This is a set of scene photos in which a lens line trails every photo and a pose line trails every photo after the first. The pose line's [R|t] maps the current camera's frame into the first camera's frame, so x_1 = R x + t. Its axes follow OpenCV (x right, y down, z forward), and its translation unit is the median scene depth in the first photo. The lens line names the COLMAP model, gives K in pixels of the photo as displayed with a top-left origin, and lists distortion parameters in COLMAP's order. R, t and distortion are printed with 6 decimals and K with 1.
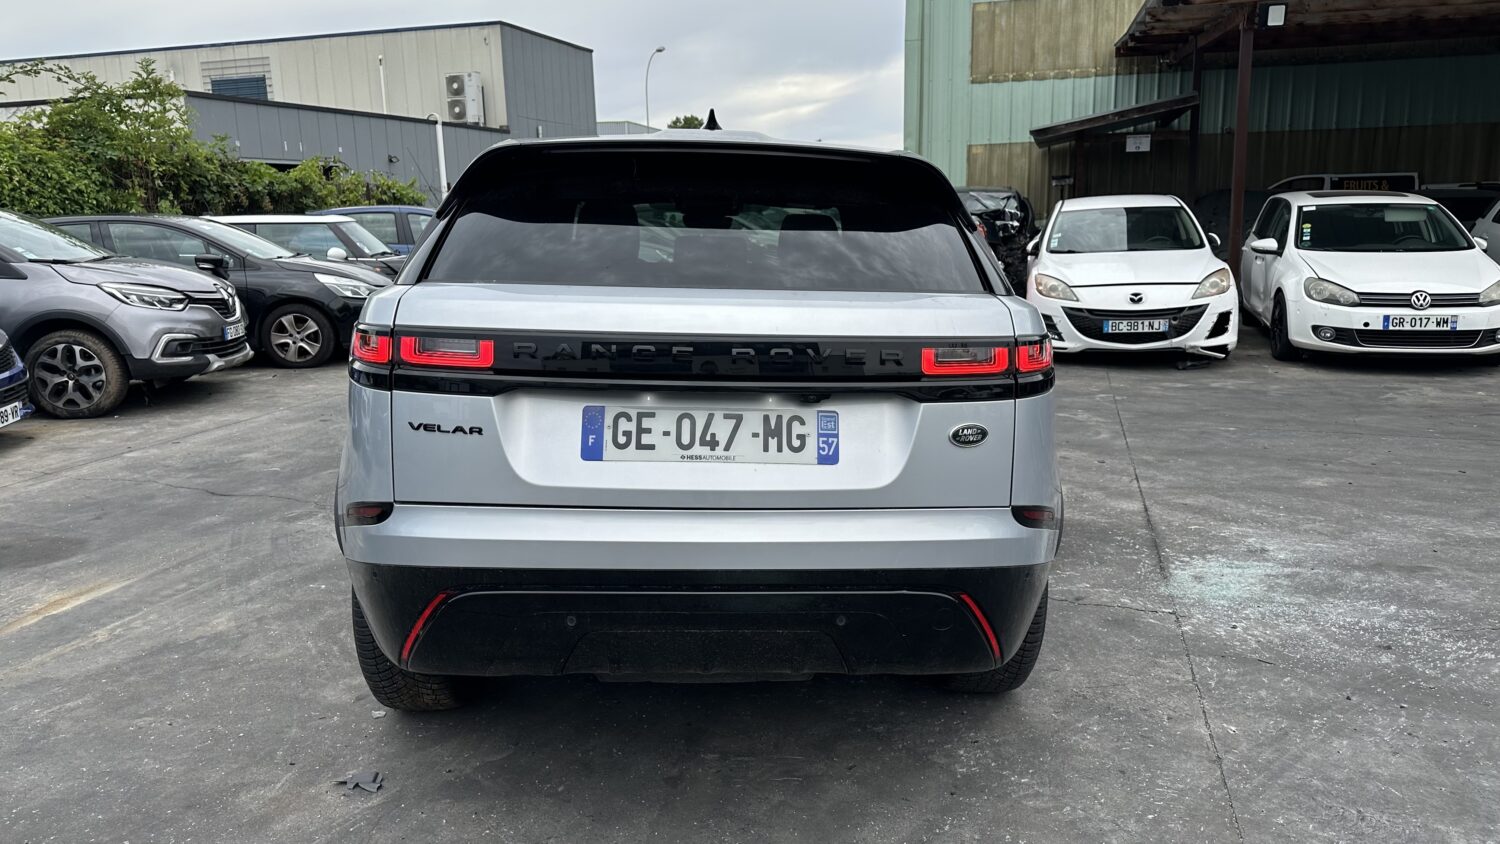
lens RADIAL K [[1068.3, 0, 750.0], [0, 1068.3, 422.0], [0, 0, 1]] dist [0.018386, -0.003957]
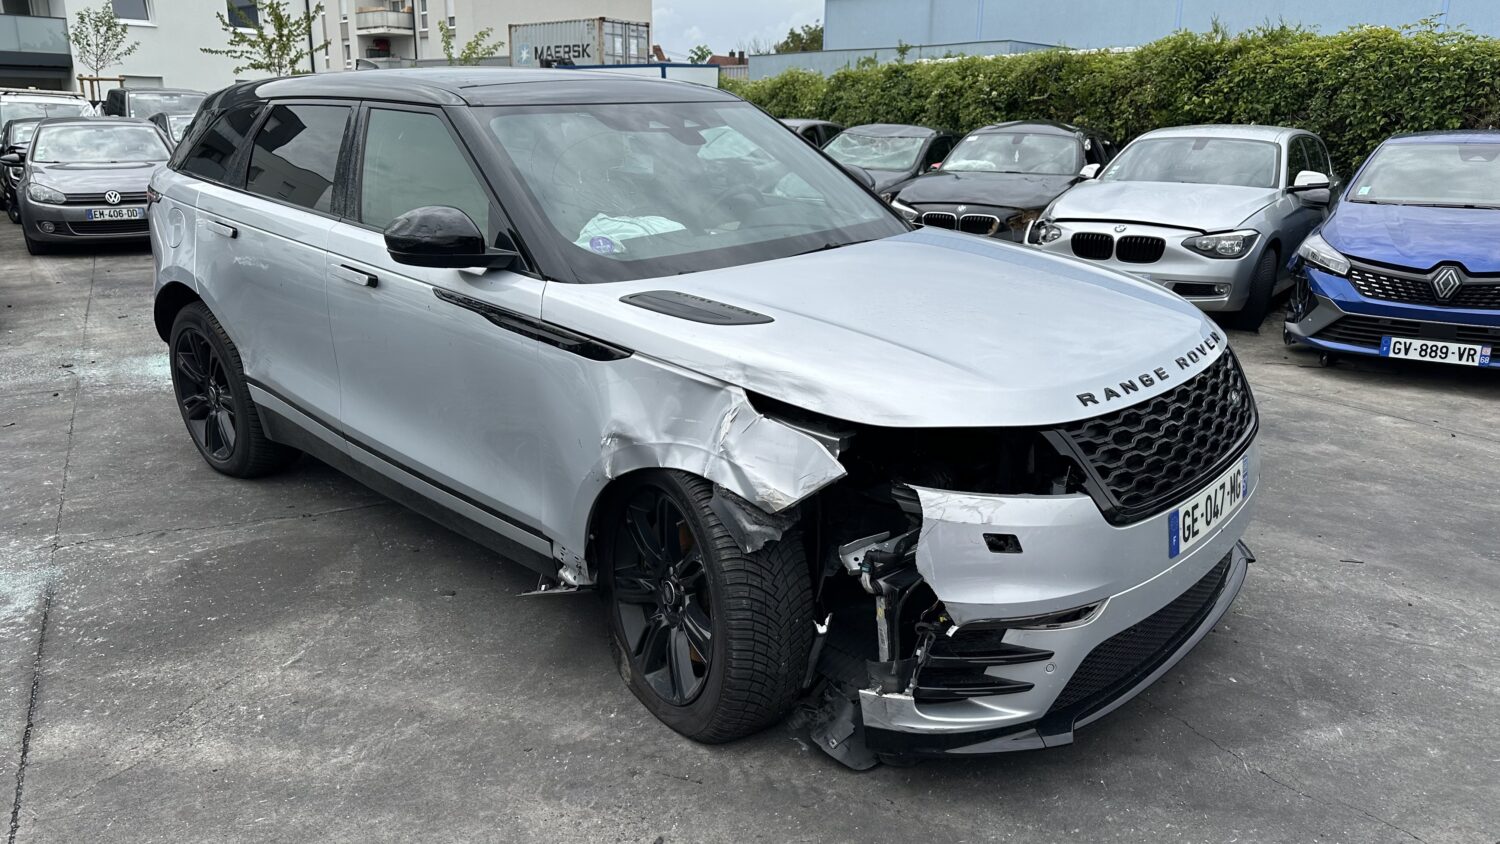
lens RADIAL K [[1055.8, 0, 750.0], [0, 1055.8, 422.0], [0, 0, 1]] dist [0.053504, -0.065984]
pose [[-0.704262, 0.204491, -0.679852, 0.248875], [-0.140758, 0.898389, 0.416035, -0.178322], [0.695847, 0.388692, -0.603917, 0.839496]]
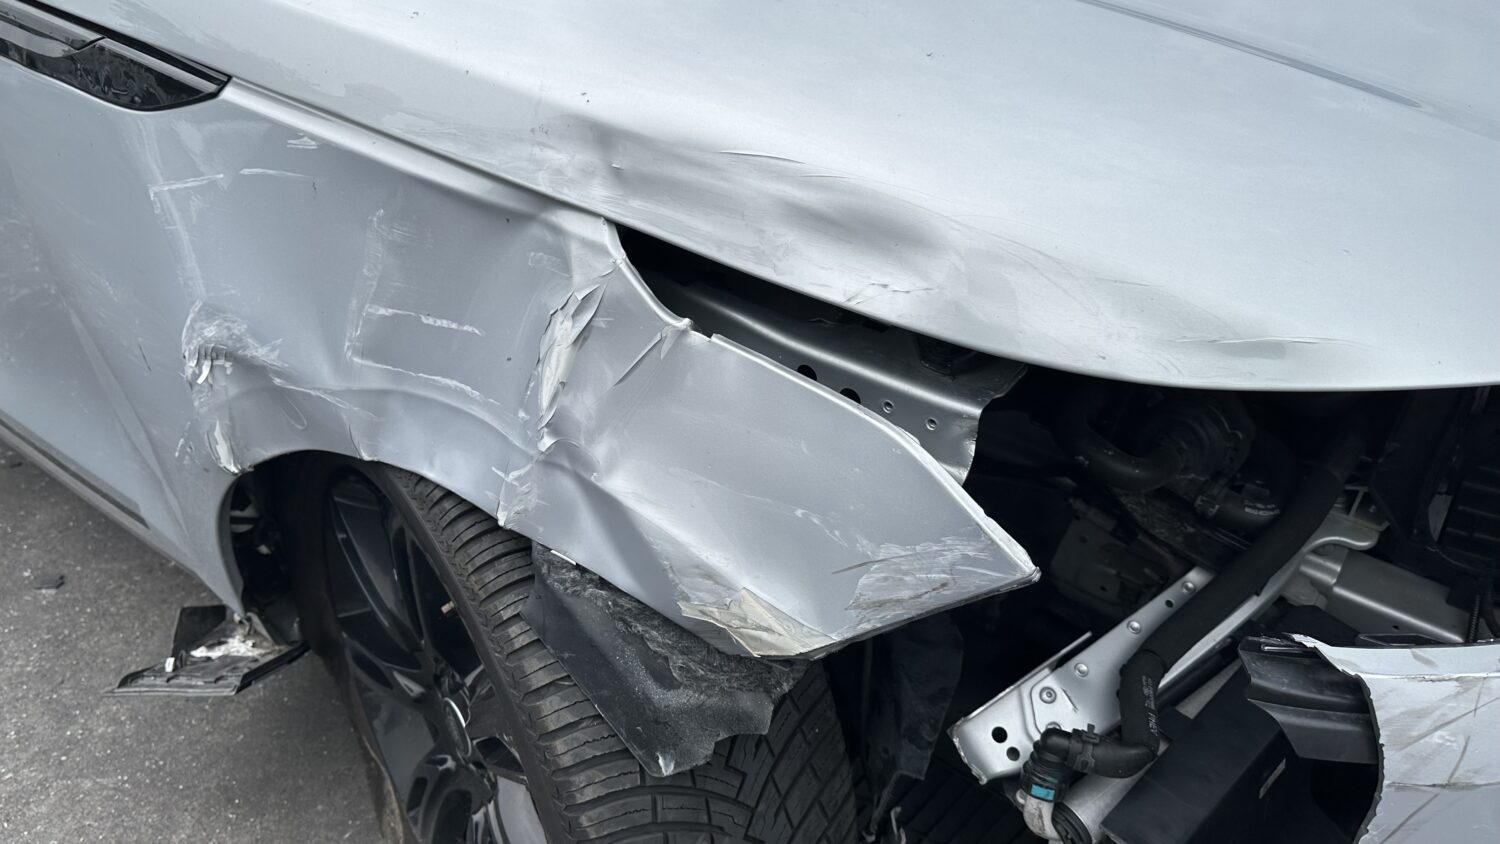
lens RADIAL K [[1055.8, 0, 750.0], [0, 1055.8, 422.0], [0, 0, 1]] dist [0.053504, -0.065984]
pose [[-0.619669, 0.434297, -0.653755, 0.113419], [-0.150158, 0.751968, 0.641870, -0.111794], [0.770365, 0.495913, -0.400758, 0.716416]]
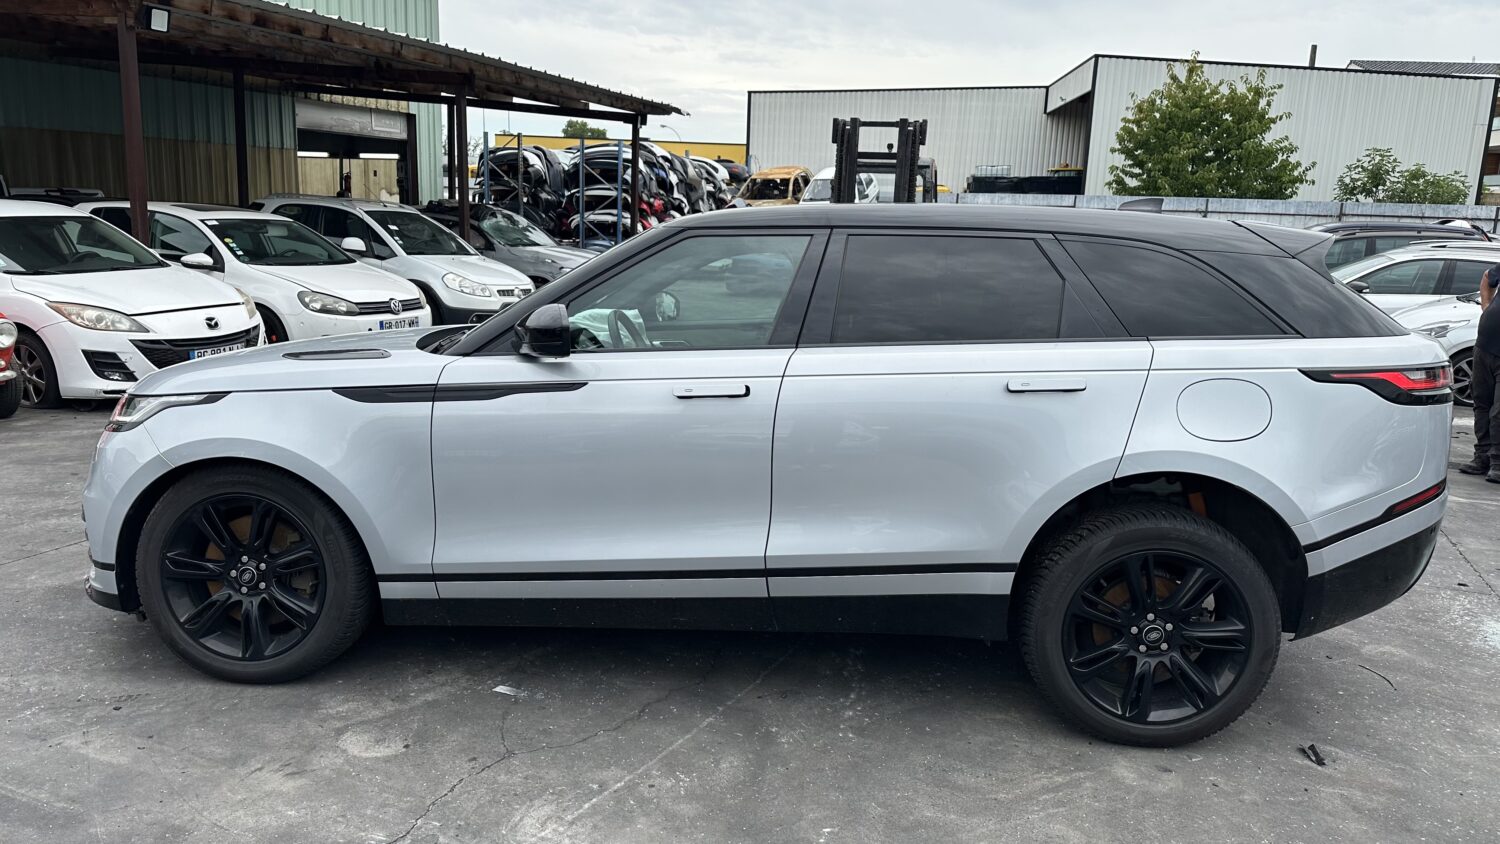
lens RADIAL K [[1067.0, 0, 750.0], [0, 1067.0, 422.0], [0, 0, 1]] dist [0.056477, -0.078982]
pose [[0.110829, -0.168784, 0.979402, -0.479264], [0.158824, 0.975816, 0.150193, -0.096120], [-0.981067, 0.138907, 0.134956, 0.433552]]
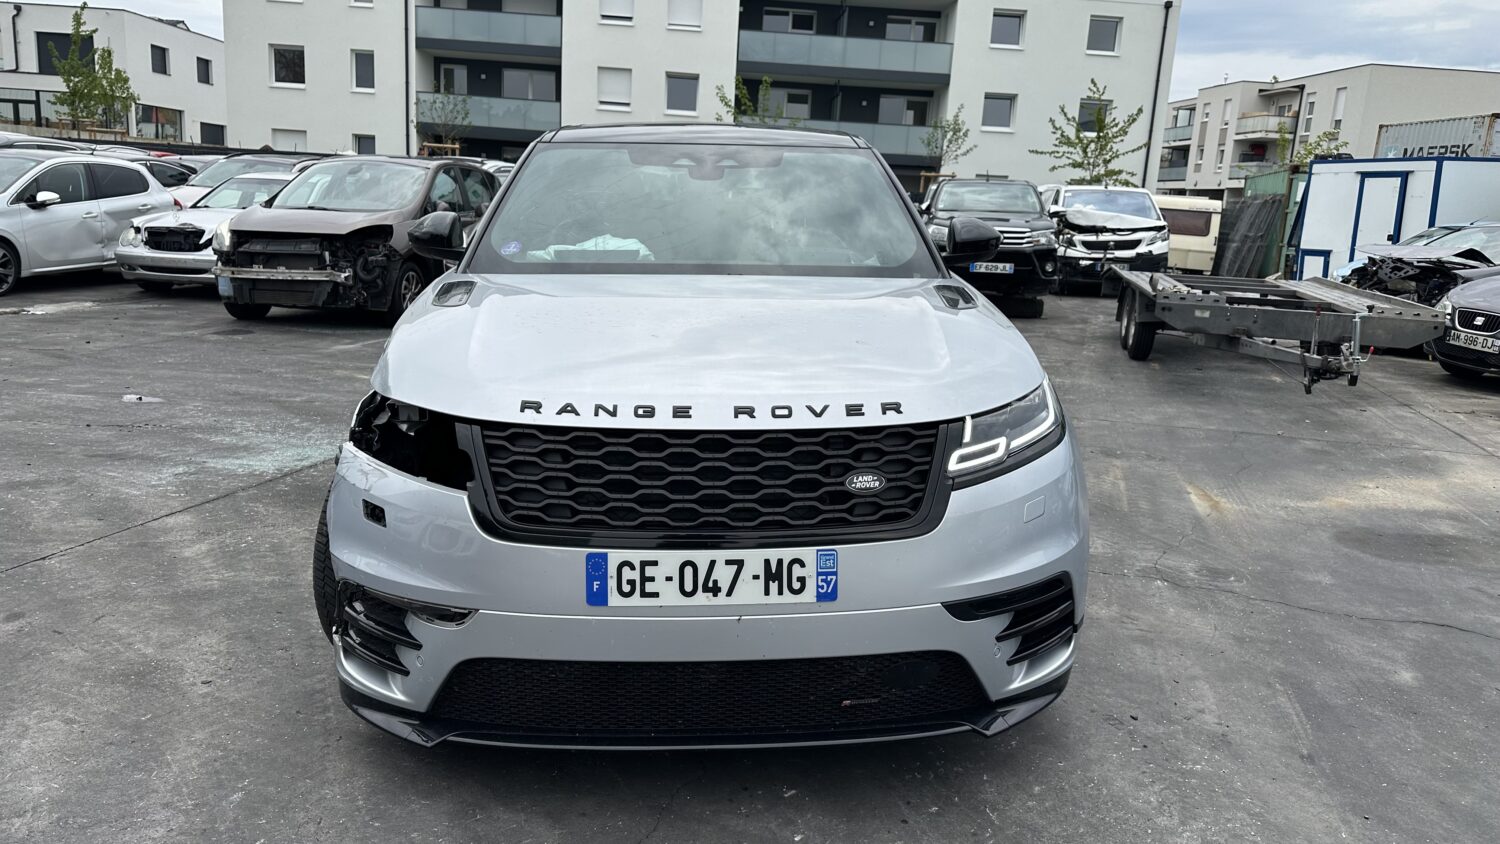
lens RADIAL K [[1042.3, 0, 753.0], [0, 1042.3, 403.5], [0, 0, 1]] dist [0.057127, -0.066915]
pose [[-0.999407, -0.030890, -0.015216, -0.036262], [-0.034376, 0.920681, 0.388800, -0.184656], [0.001999, 0.389092, -0.921197, 0.964072]]
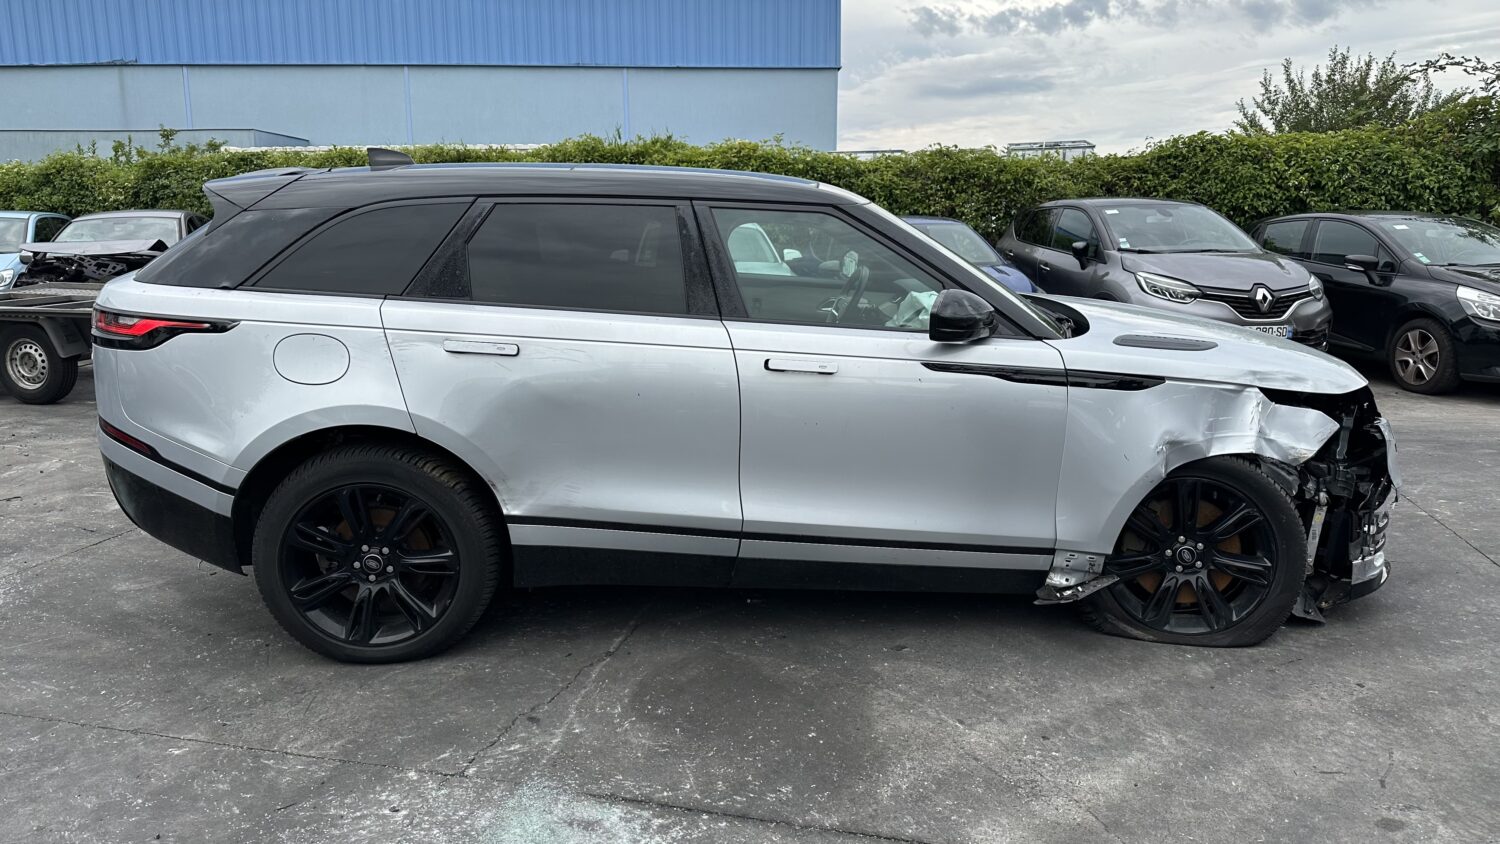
lens RADIAL K [[1055.8, 0, 750.0], [0, 1055.8, 422.0], [0, 0, 1]] dist [0.053504, -0.065984]
pose [[0.014945, 0.211873, -0.977183, 0.452318], [-0.198635, 0.958443, 0.204771, -0.105414], [0.979960, 0.191043, 0.056409, 0.468155]]
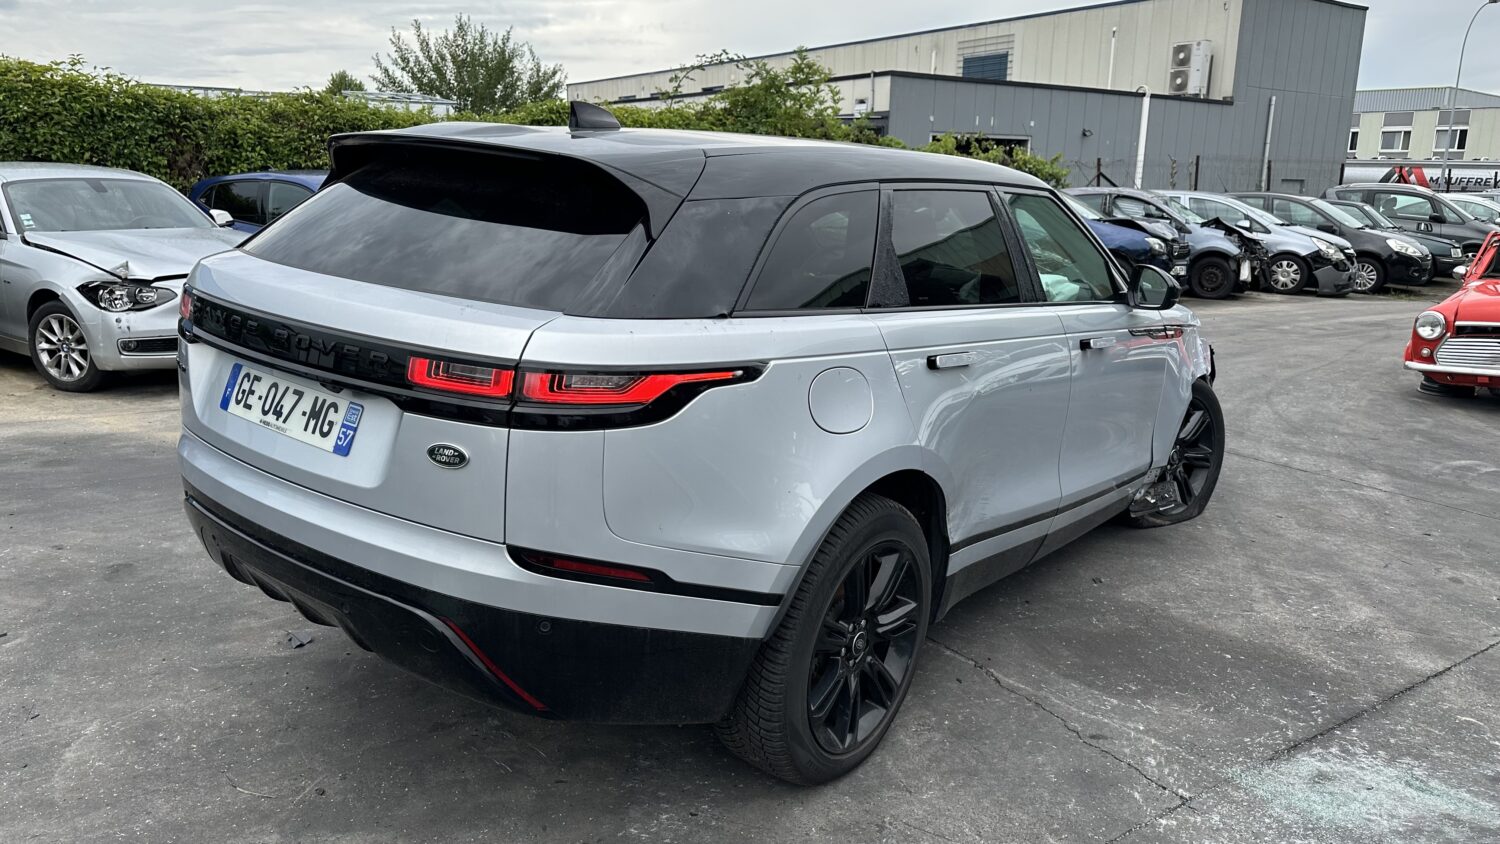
lens RADIAL K [[1055.8, 0, 750.0], [0, 1055.8, 422.0], [0, 0, 1]] dist [0.053504, -0.065984]
pose [[0.763318, 0.184475, -0.619124, 0.239630], [-0.167626, 0.982096, 0.085961, -0.034731], [0.623897, 0.038166, 0.780574, 0.105957]]
